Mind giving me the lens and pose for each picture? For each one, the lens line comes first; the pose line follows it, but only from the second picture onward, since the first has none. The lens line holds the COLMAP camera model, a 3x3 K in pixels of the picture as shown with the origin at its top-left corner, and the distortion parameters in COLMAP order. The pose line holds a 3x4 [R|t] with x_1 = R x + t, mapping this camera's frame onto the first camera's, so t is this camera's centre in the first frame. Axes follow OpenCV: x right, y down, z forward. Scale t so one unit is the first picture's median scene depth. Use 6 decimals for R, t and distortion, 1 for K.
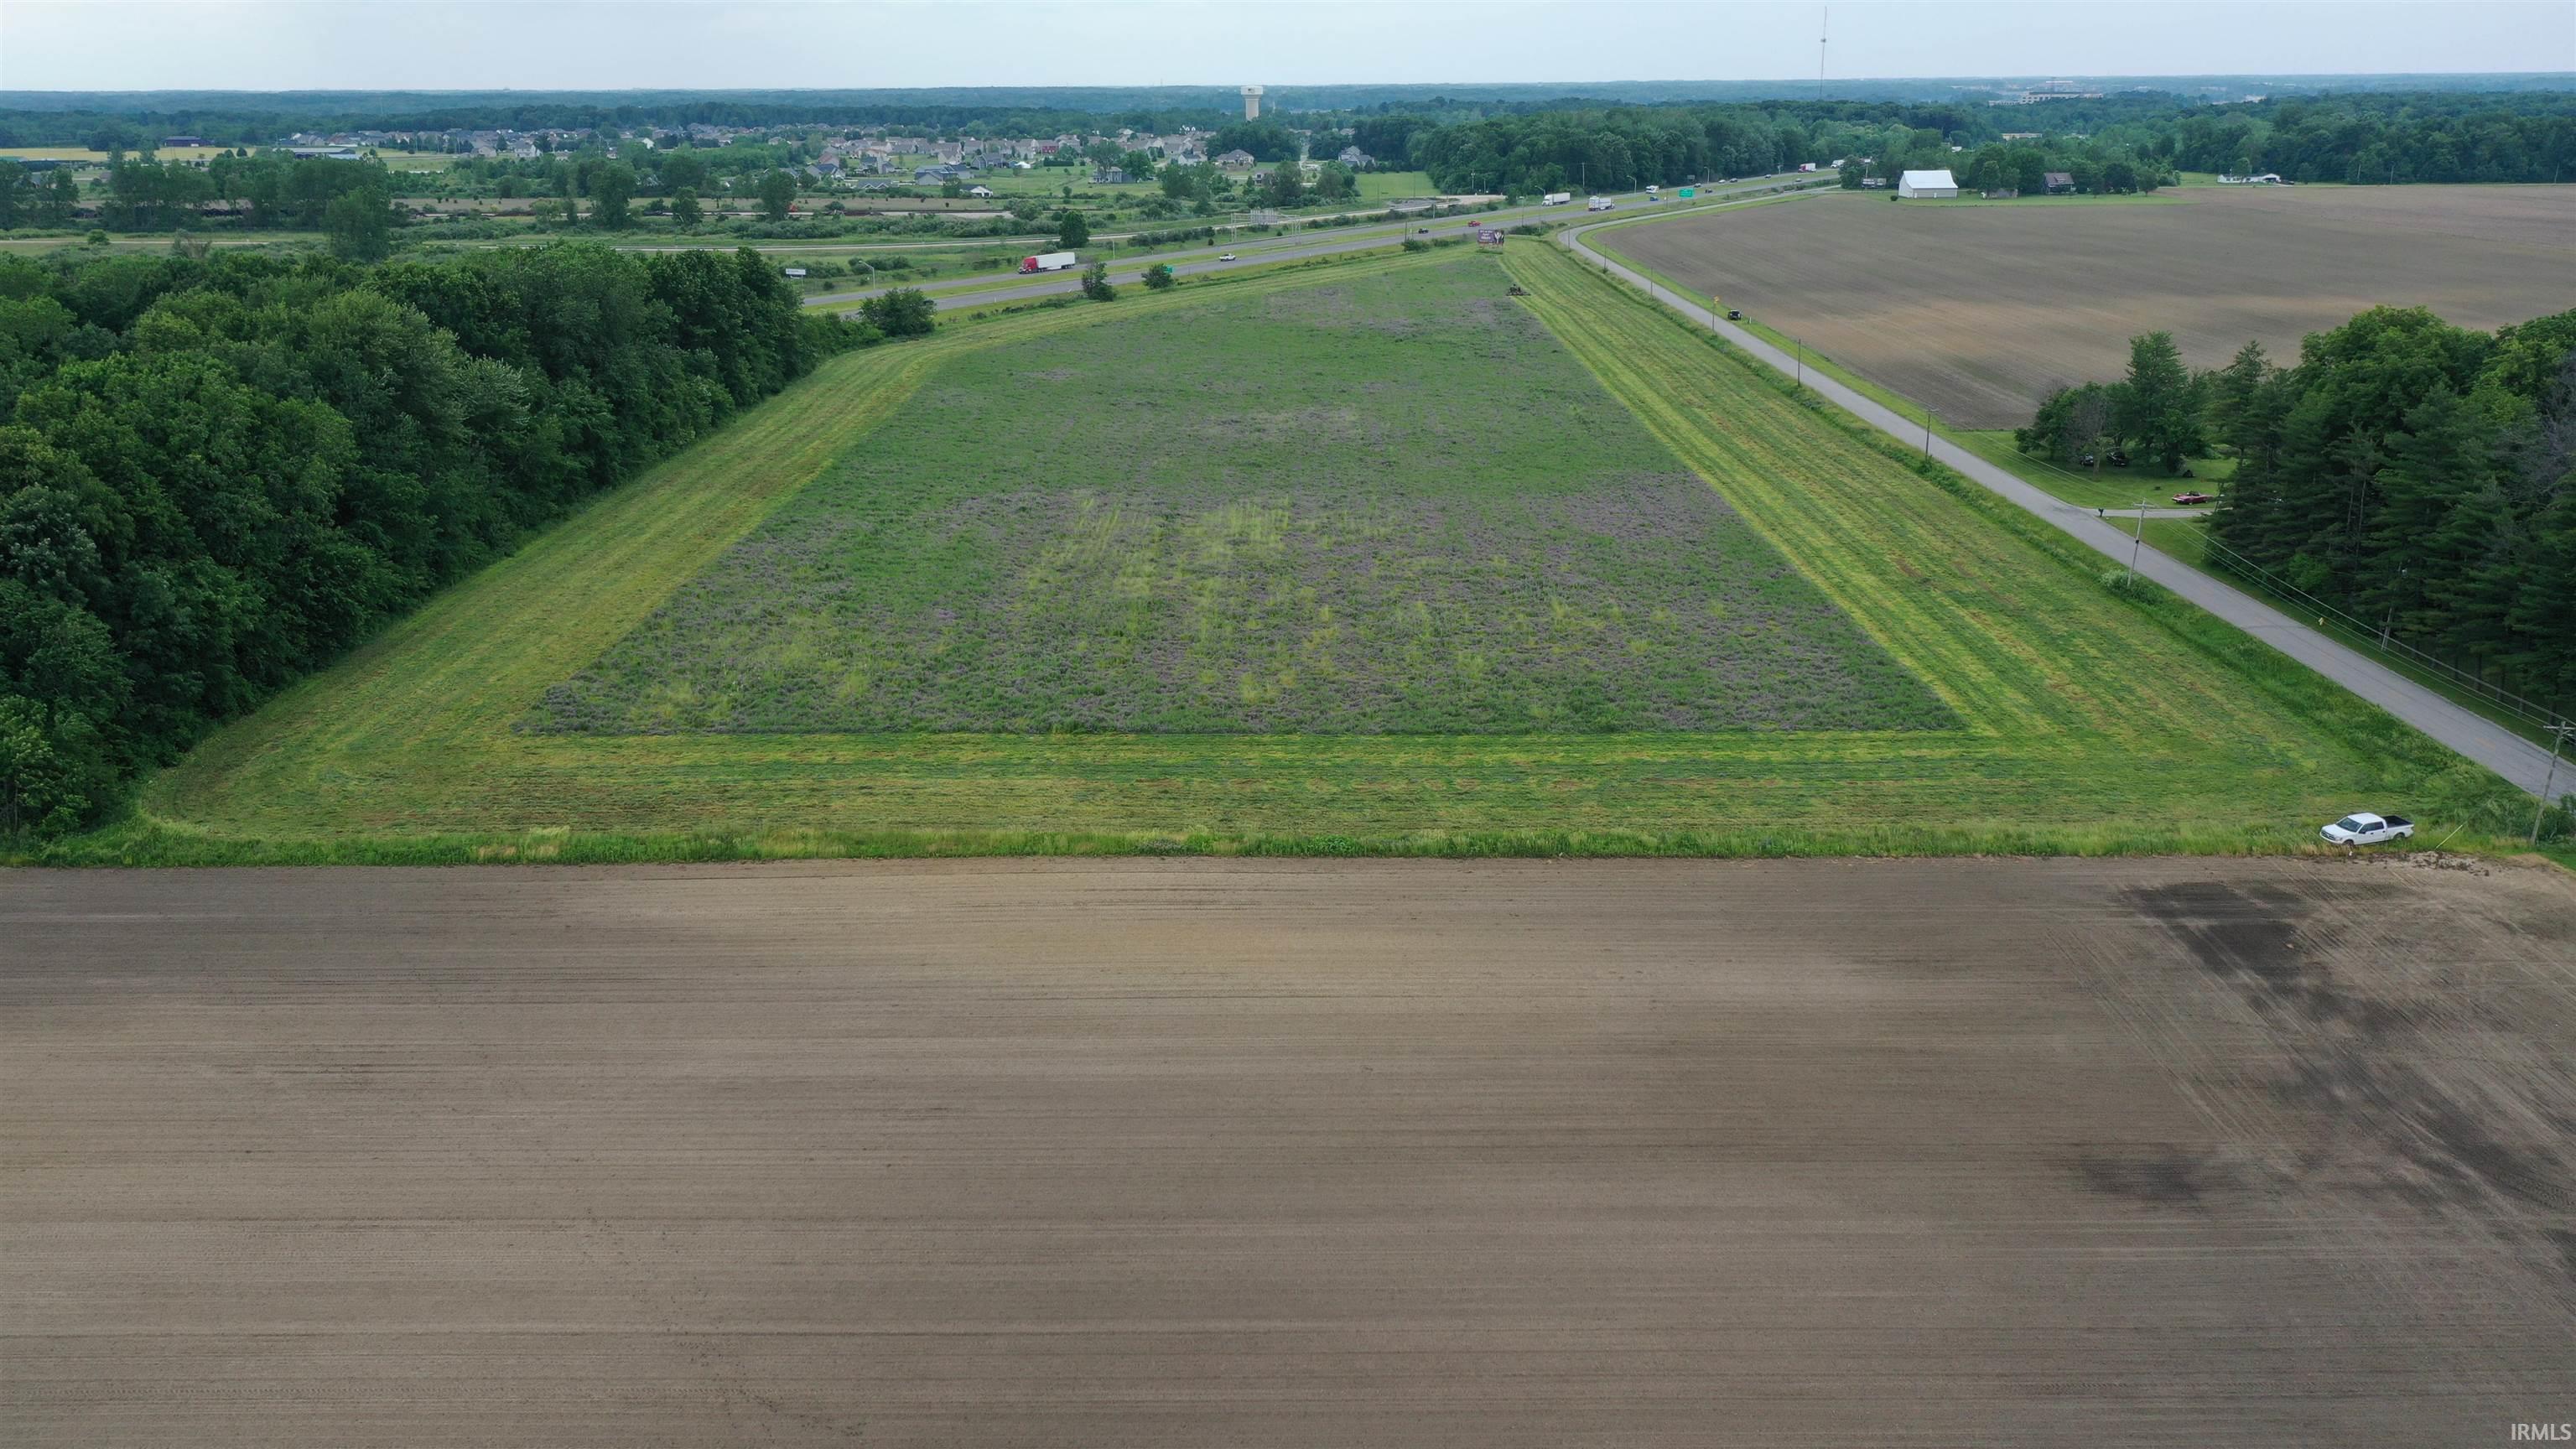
lens RADIAL K [[2023.2, 0, 1288.0], [0, 2023.2, 724.5], [0, 0, 1]] dist [0.019457, 0.001358]
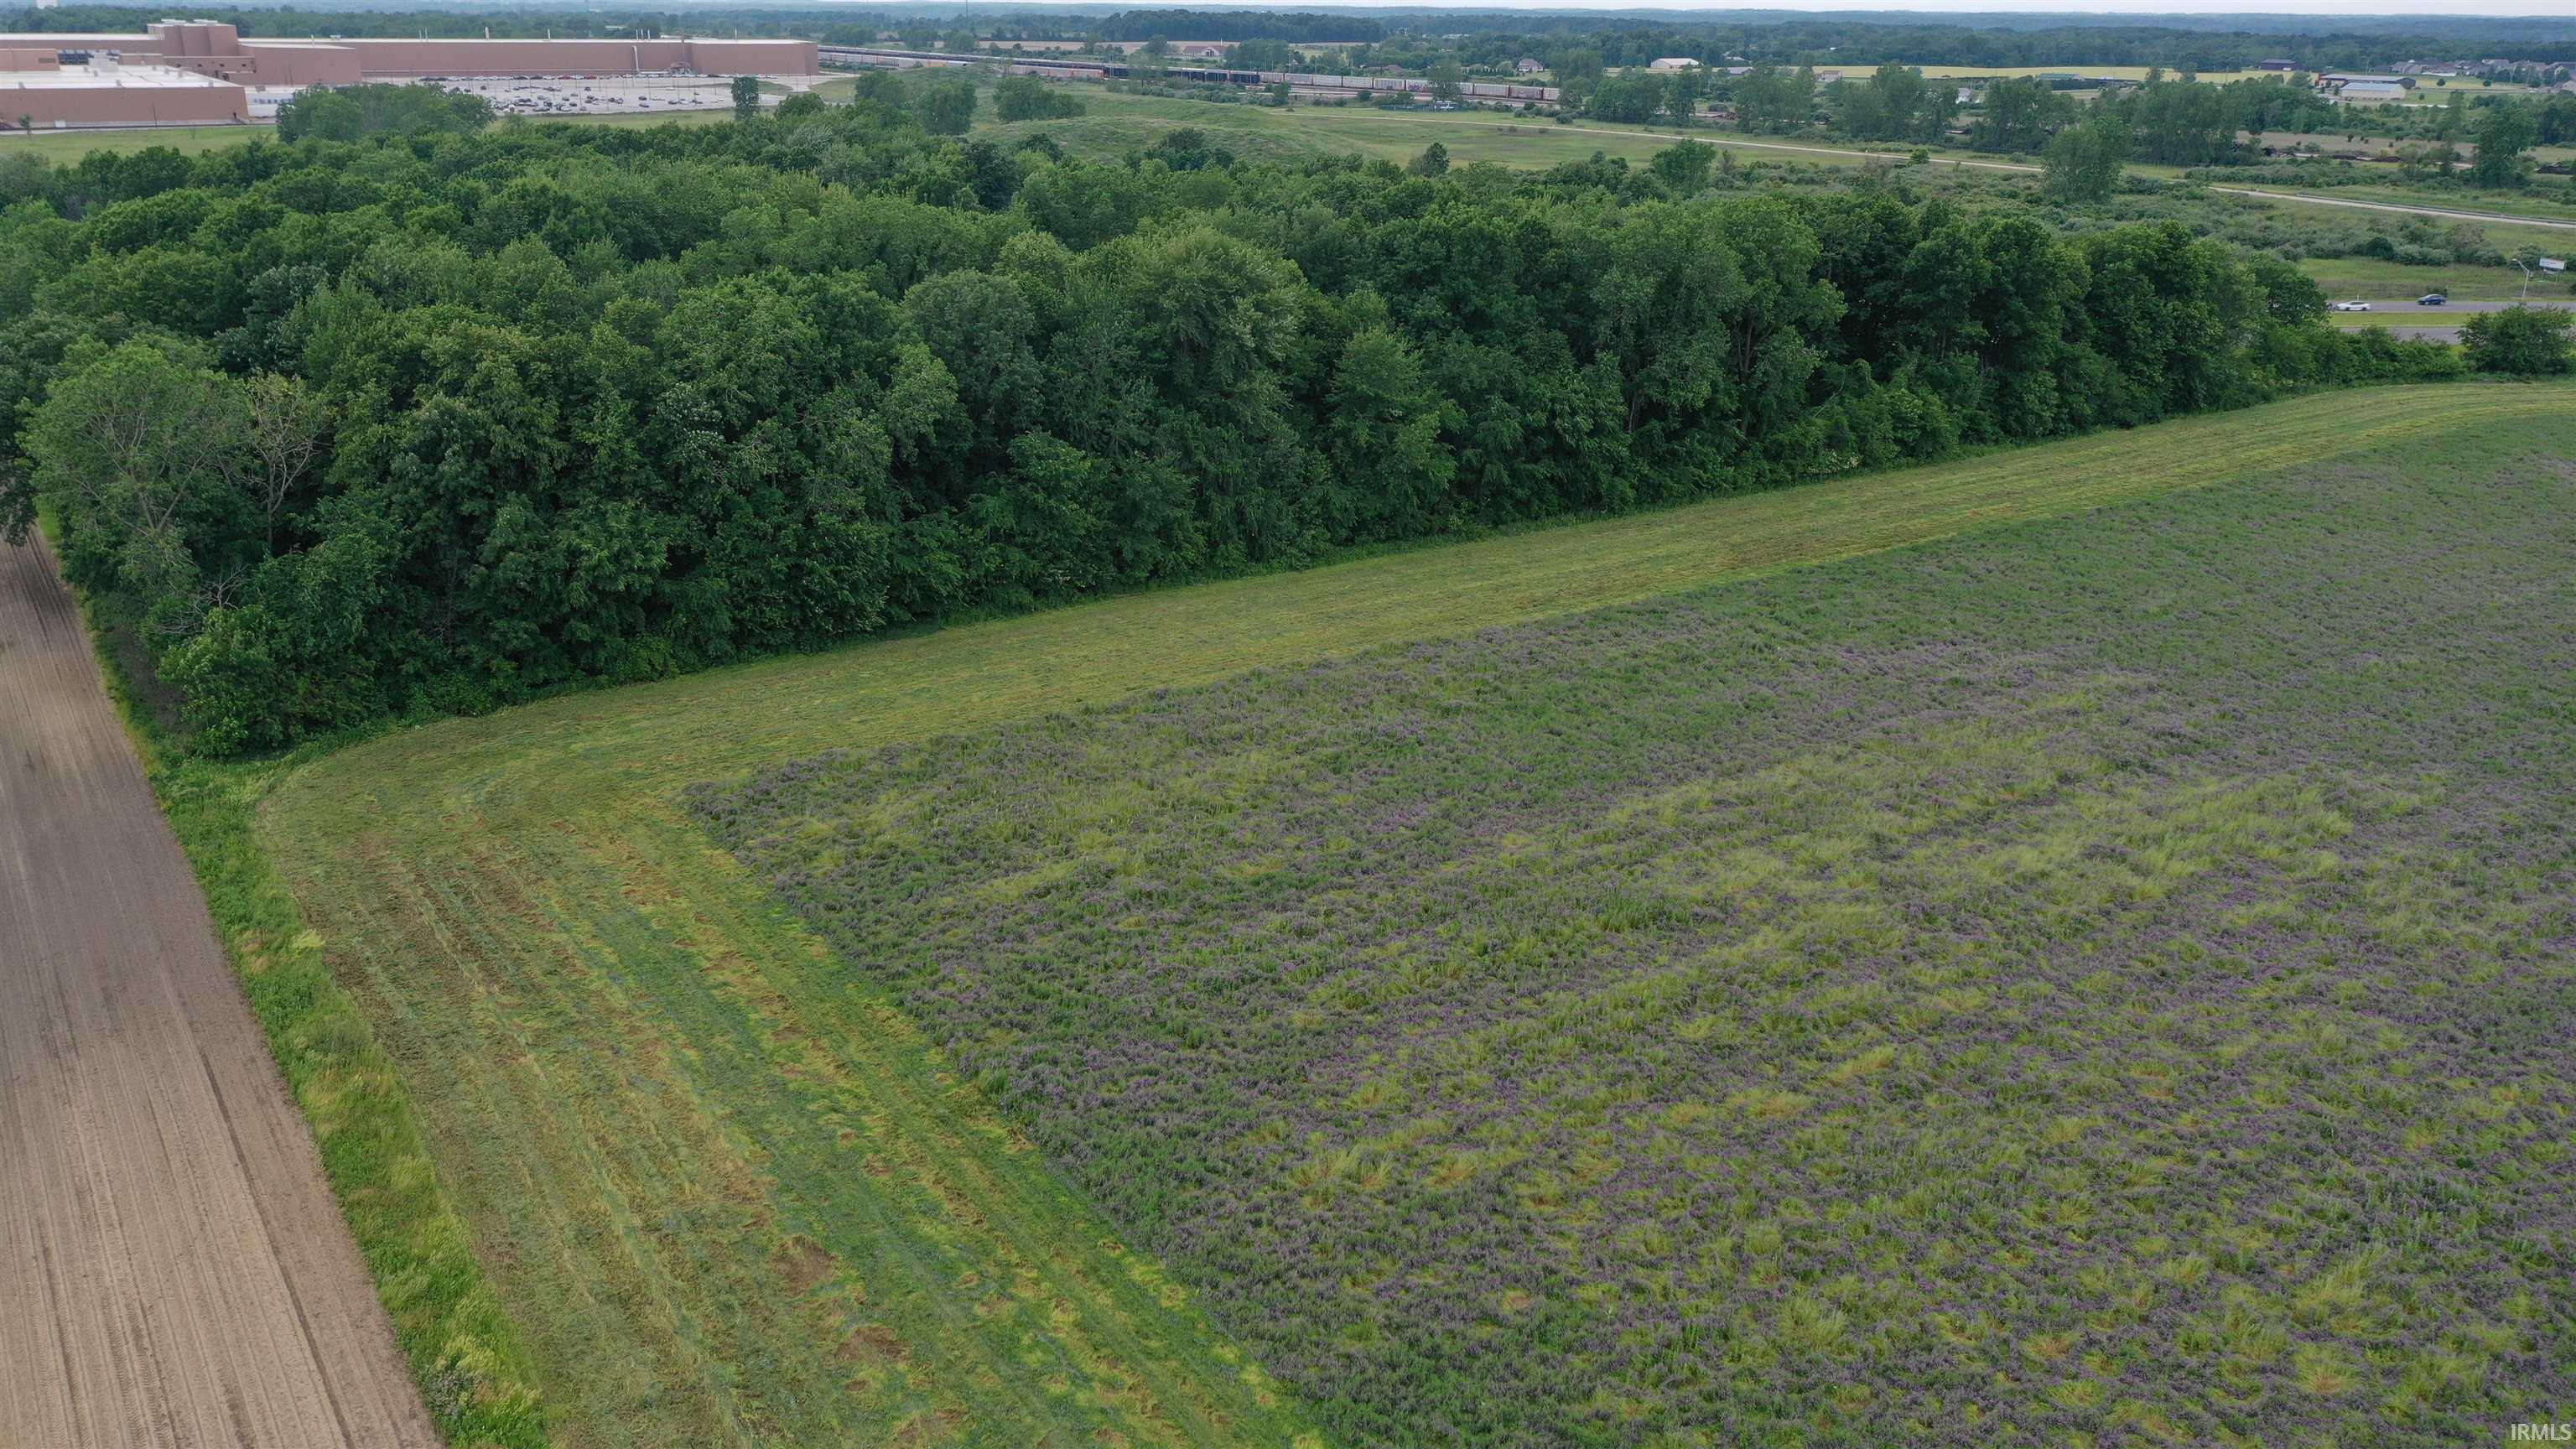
lens RADIAL K [[2021.4, 0, 1288.0], [0, 2021.4, 724.5], [0, 0, 1]] dist [0.012024, 0.003539]
pose [[0.561134, 0.288062, -0.775982, 0.143270], [-0.260518, 0.951307, 0.164758, -0.083814], [0.785658, 0.109706, 0.608856, 0.268132]]
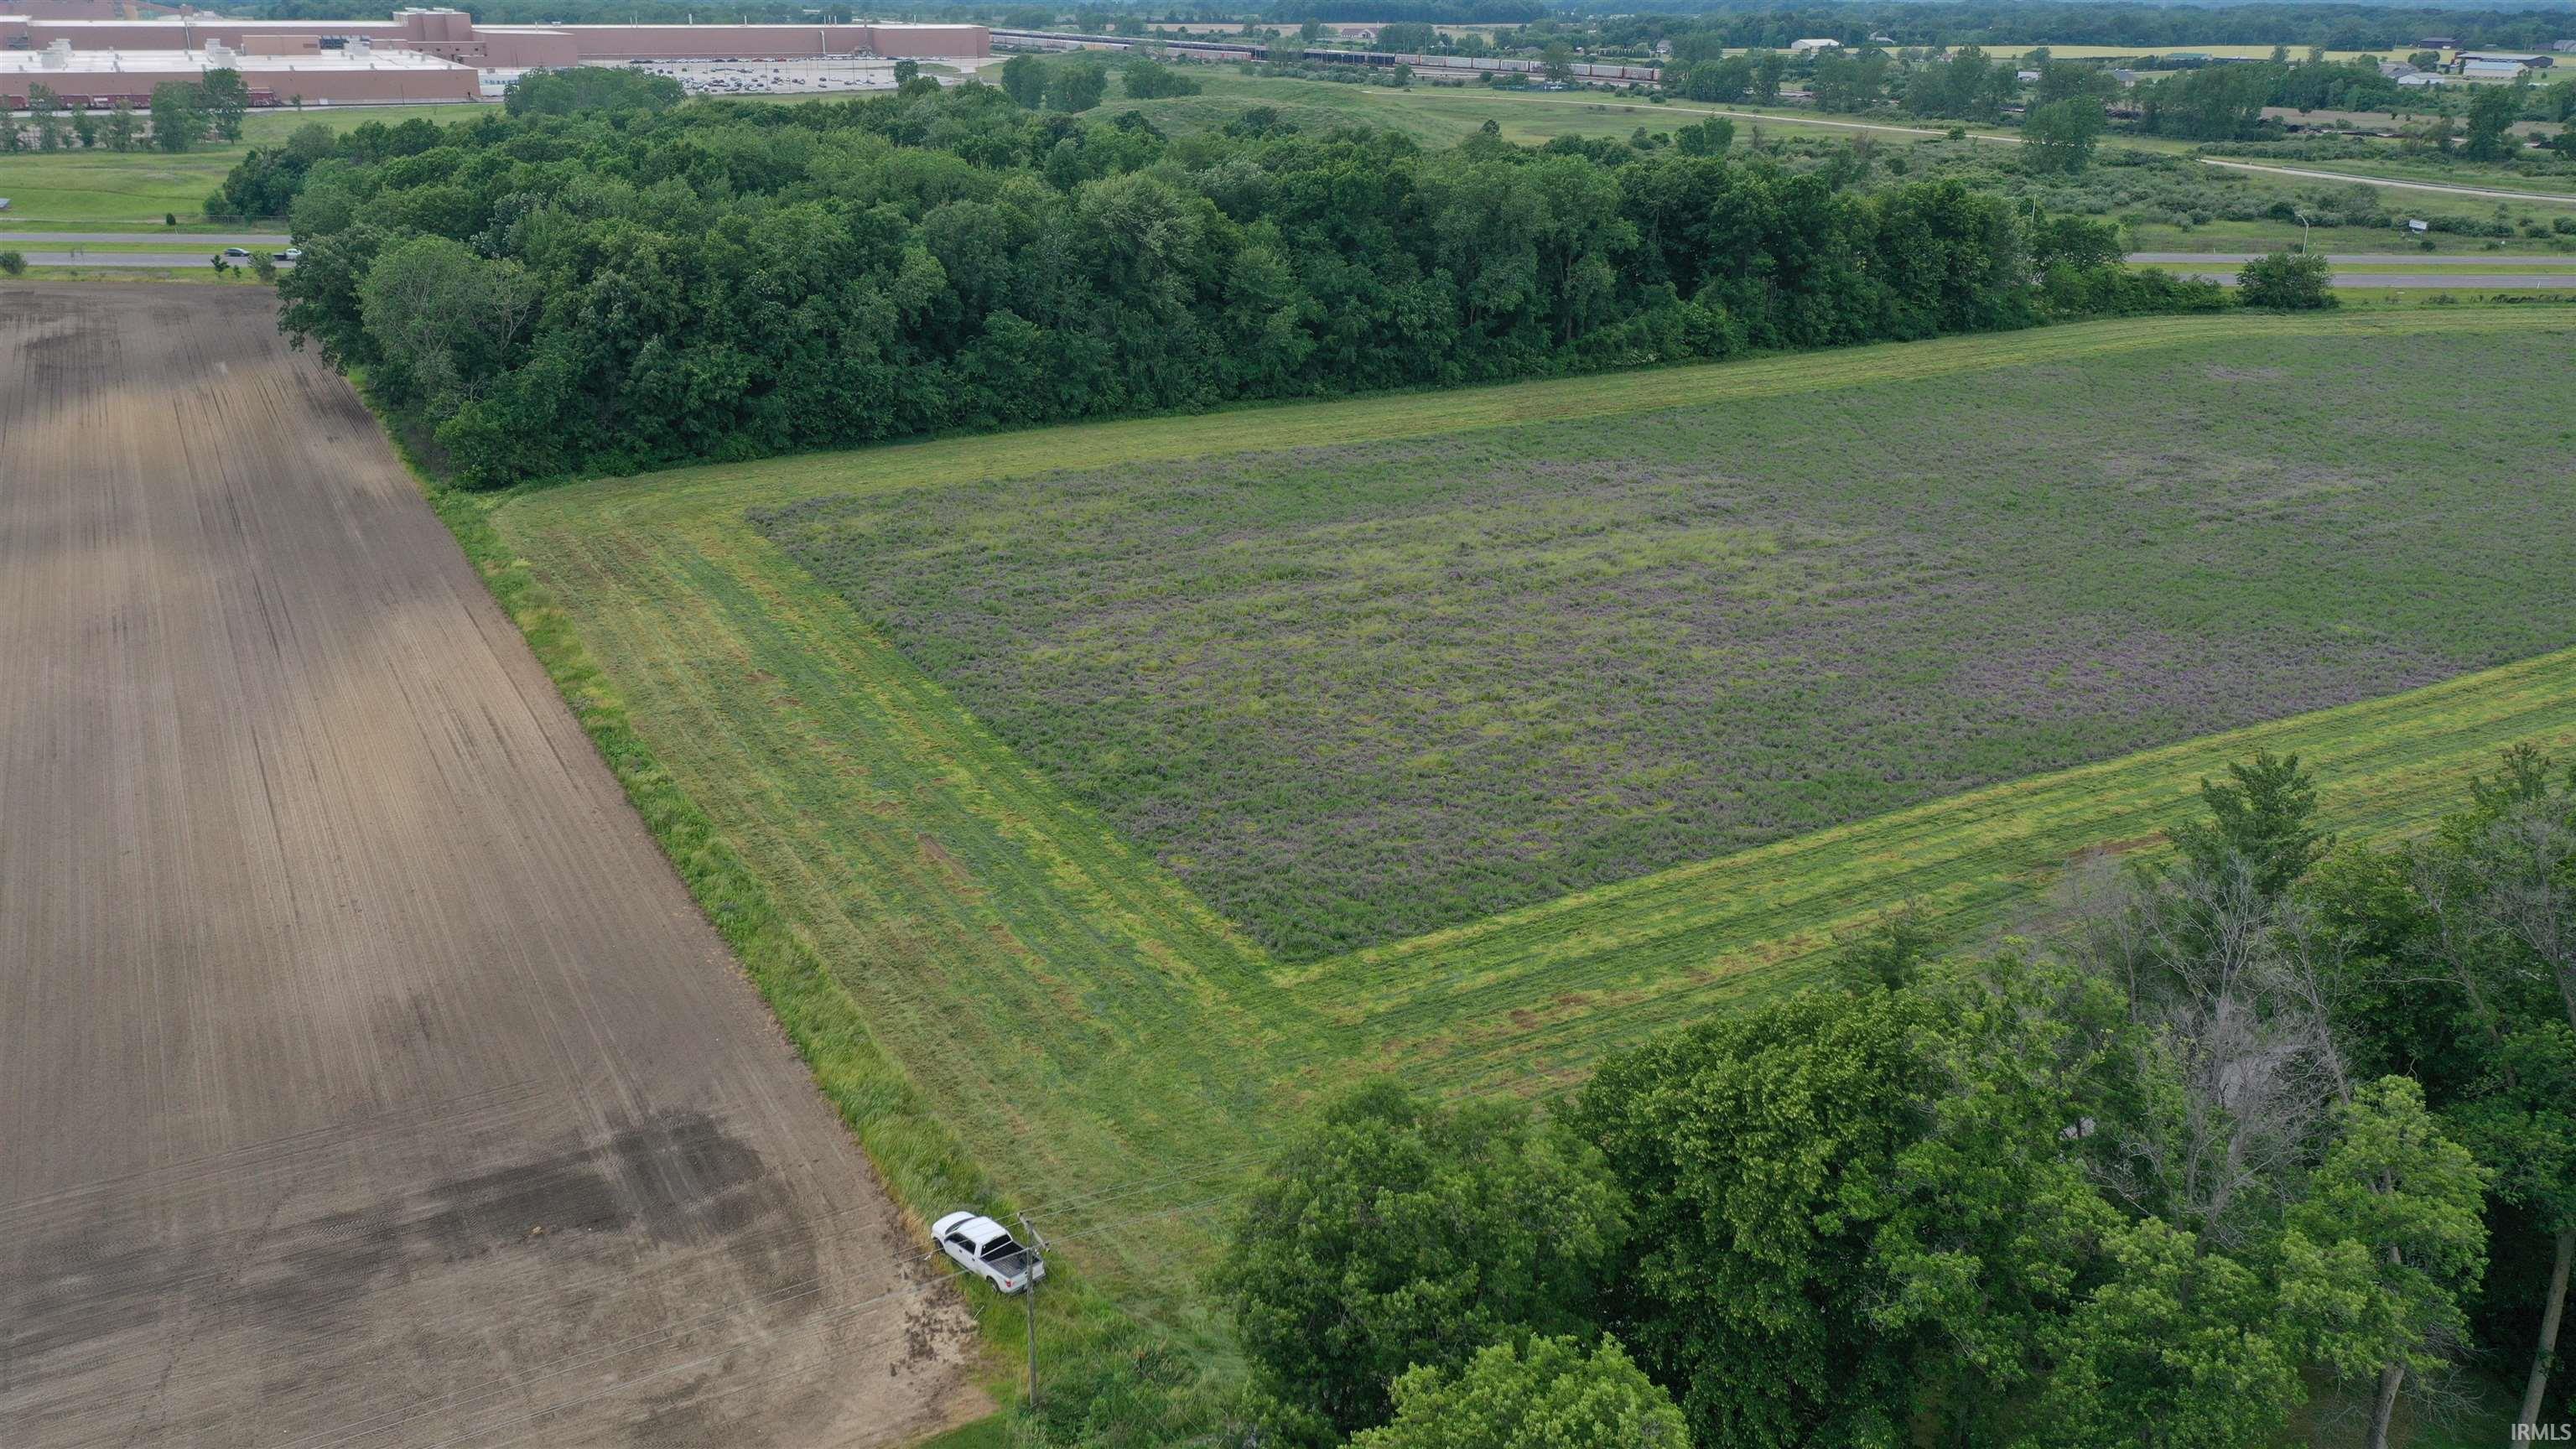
lens RADIAL K [[2023.2, 0, 1288.0], [0, 2023.2, 724.5], [0, 0, 1]] dist [0.019457, 0.001358]
pose [[0.483577, 0.309095, -0.818910, 0.346235], [-0.270669, 0.942525, 0.195919, -0.084140], [0.832401, 0.126911, 0.539446, 0.232981]]
